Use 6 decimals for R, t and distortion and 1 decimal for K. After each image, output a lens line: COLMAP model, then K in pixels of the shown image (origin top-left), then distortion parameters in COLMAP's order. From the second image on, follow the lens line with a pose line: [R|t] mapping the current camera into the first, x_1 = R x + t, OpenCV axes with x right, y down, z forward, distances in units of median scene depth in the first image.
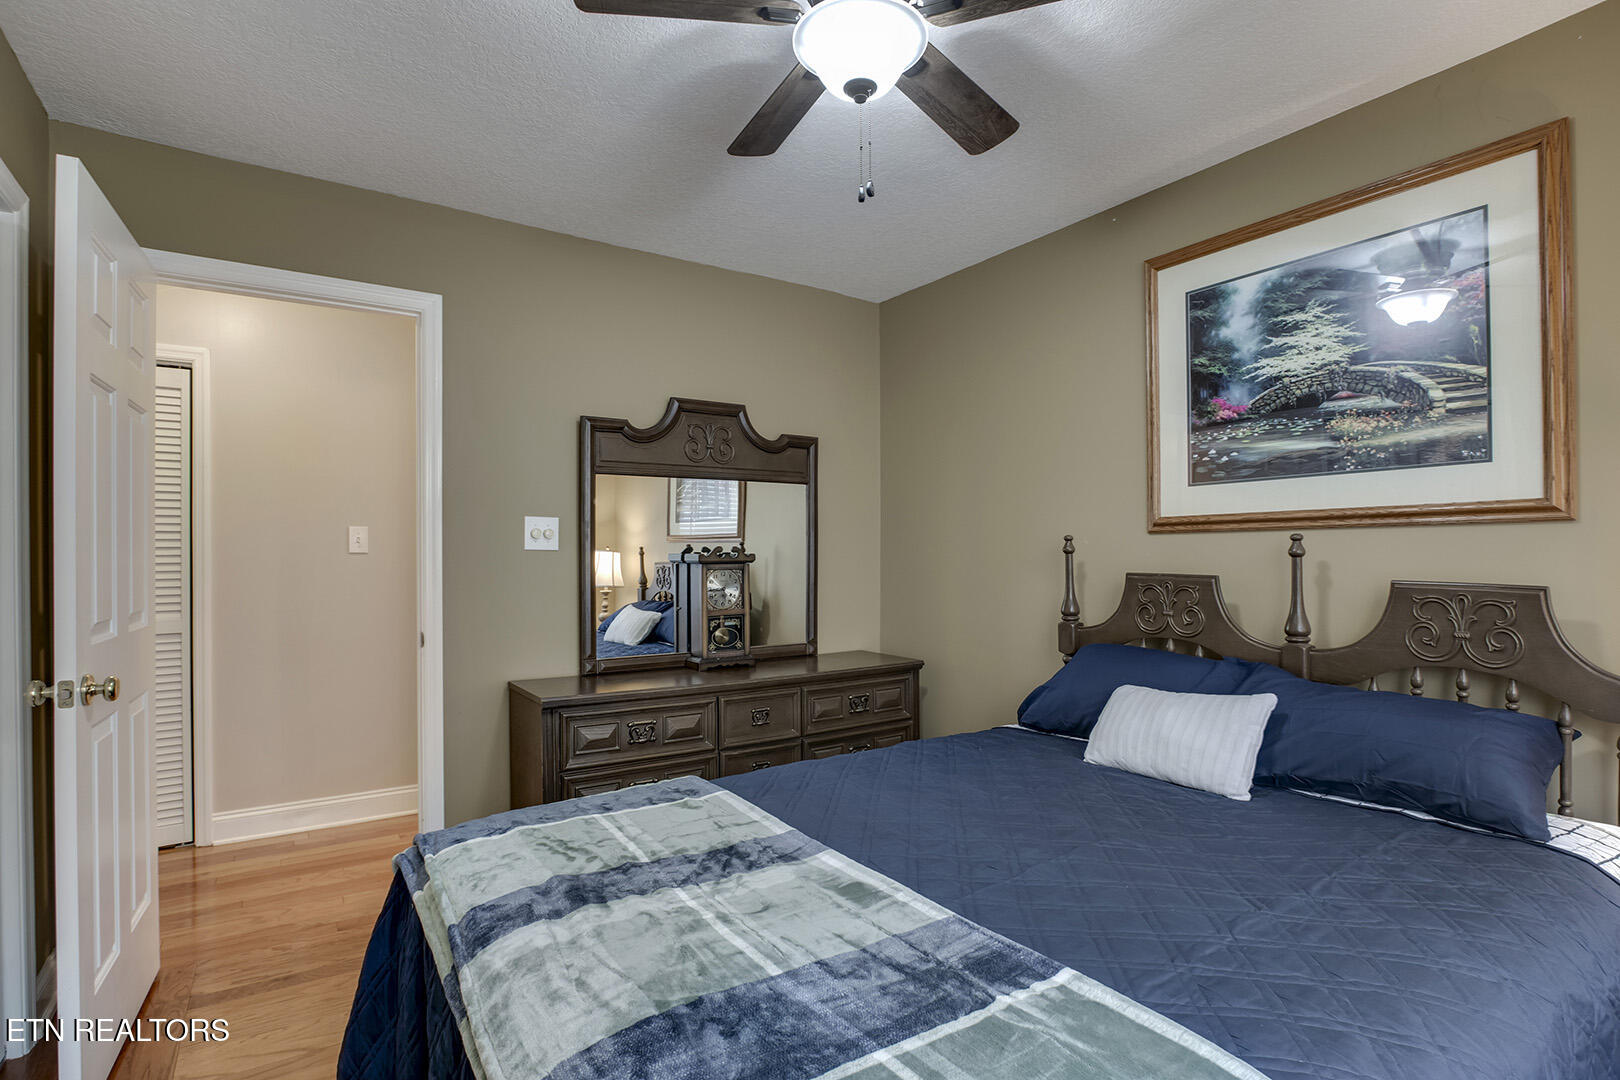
lens RADIAL K [[814.8, 0, 808.0], [0, 814.8, 543.5], [0, 0, 1]] dist [-0.003605, -0.000424]
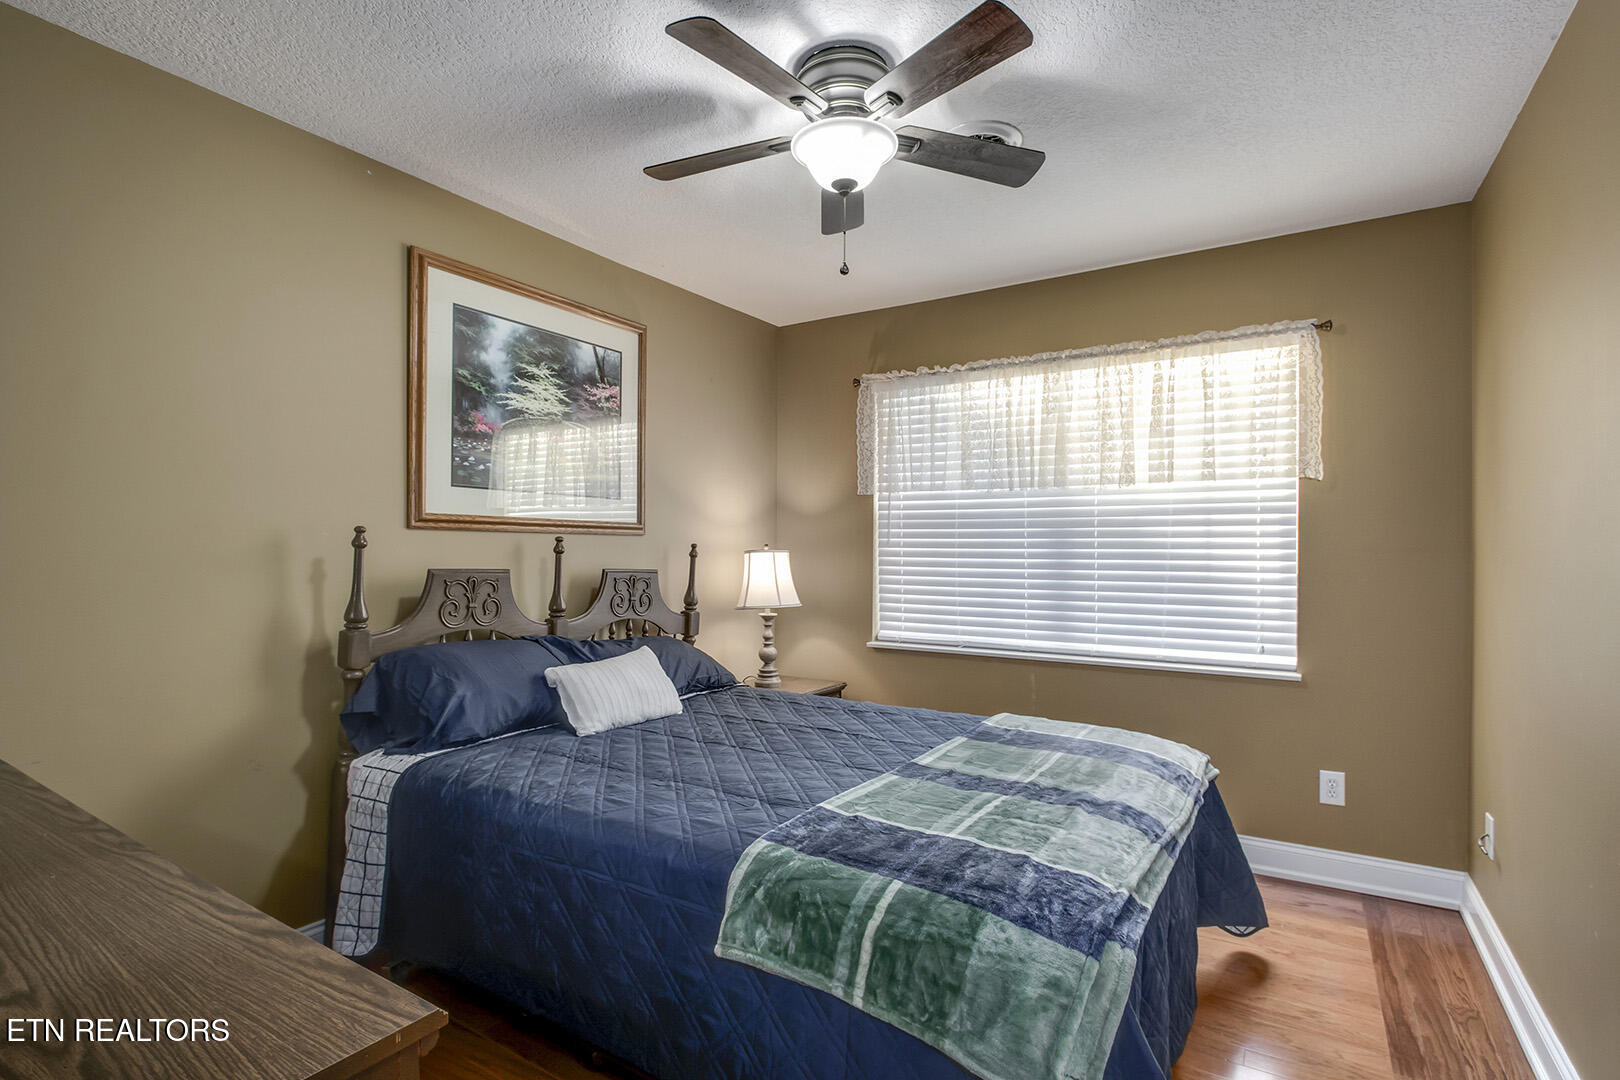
lens RADIAL K [[814.8, 0, 806.9], [0, 814.8, 549.2], [0, 0, 1]] dist [-0.003605, -0.000424]
pose [[-0.431439, -0.001882, 0.902140, -0.720366], [-0.024608, 0.999650, -0.009683, 0.011060], [-0.901806, -0.026377, -0.431335, 1.083074]]
